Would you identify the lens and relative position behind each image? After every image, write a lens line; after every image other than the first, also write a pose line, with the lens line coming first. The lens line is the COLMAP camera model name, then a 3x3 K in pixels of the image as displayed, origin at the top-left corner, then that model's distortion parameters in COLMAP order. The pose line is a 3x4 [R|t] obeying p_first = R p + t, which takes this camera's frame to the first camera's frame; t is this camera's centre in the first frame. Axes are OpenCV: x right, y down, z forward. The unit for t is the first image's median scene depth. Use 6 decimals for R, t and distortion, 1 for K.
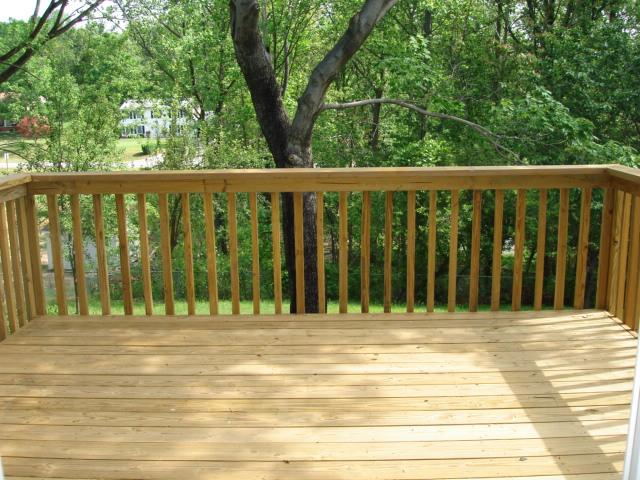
lens RADIAL K [[718.8, 0, 320.0], [0, 718.8, 240.0], [0, 0, 1]] dist [-0.102973, 0.006664]
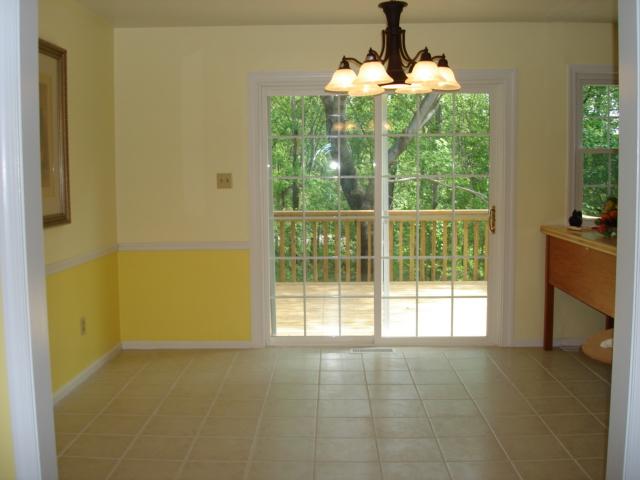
lens RADIAL K [[718.8, 0, 320.0], [0, 718.8, 240.0], [0, 0, 1]] dist [-0.102973, 0.006664]
pose [[0.999956, -0.001201, -0.009317, -0.069472], [0.000221, 0.994520, -0.104548, 0.064368], [0.009392, 0.104541, 0.994476, -0.338912]]
